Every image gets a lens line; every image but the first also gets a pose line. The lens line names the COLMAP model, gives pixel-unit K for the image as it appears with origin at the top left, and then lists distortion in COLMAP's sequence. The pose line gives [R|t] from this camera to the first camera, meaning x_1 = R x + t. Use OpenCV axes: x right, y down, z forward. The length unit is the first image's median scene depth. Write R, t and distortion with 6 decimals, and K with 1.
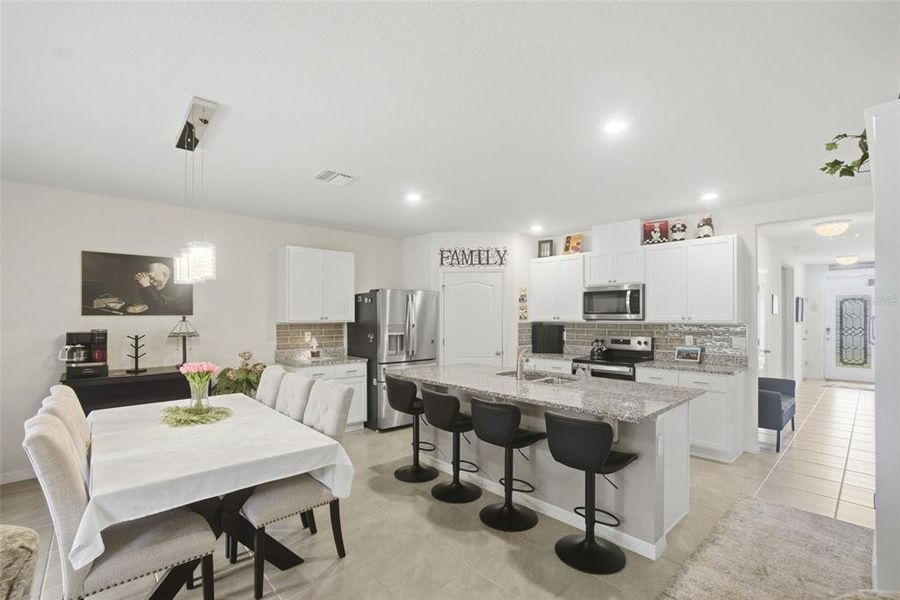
lens RADIAL K [[411.1, 0, 446.0], [0, 411.1, 315.5], [0, 0, 1]] dist [-0.042986, 0.020526]
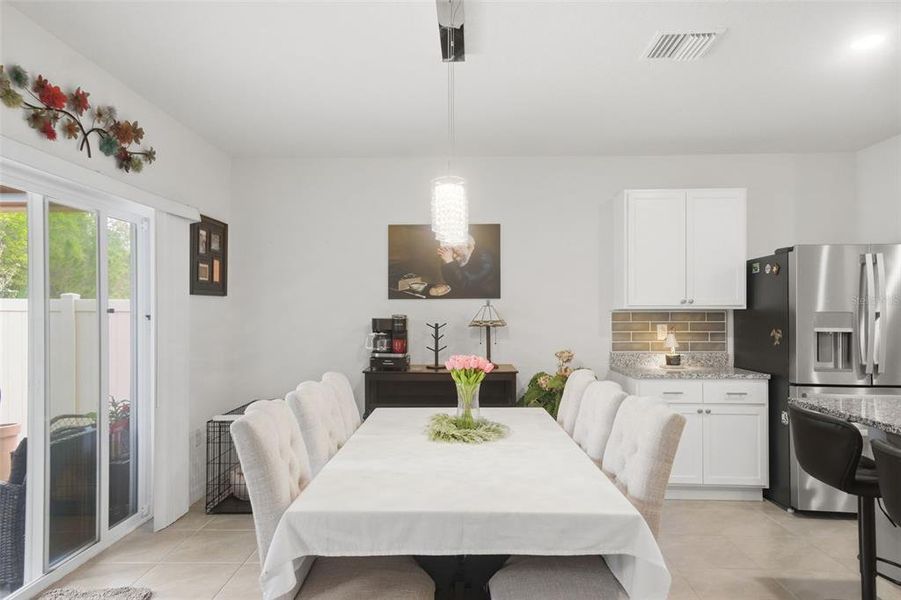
lens RADIAL K [[585.6, 0, 442.4], [0, 585.6, 308.6], [0, 0, 1]] dist [0.032203, 0.013555]
pose [[0.732126, -0.005299, -0.681149, 0.031369], [0.001050, 0.999977, -0.006651, 0.021783], [0.681169, 0.004154, 0.732114, 0.117405]]
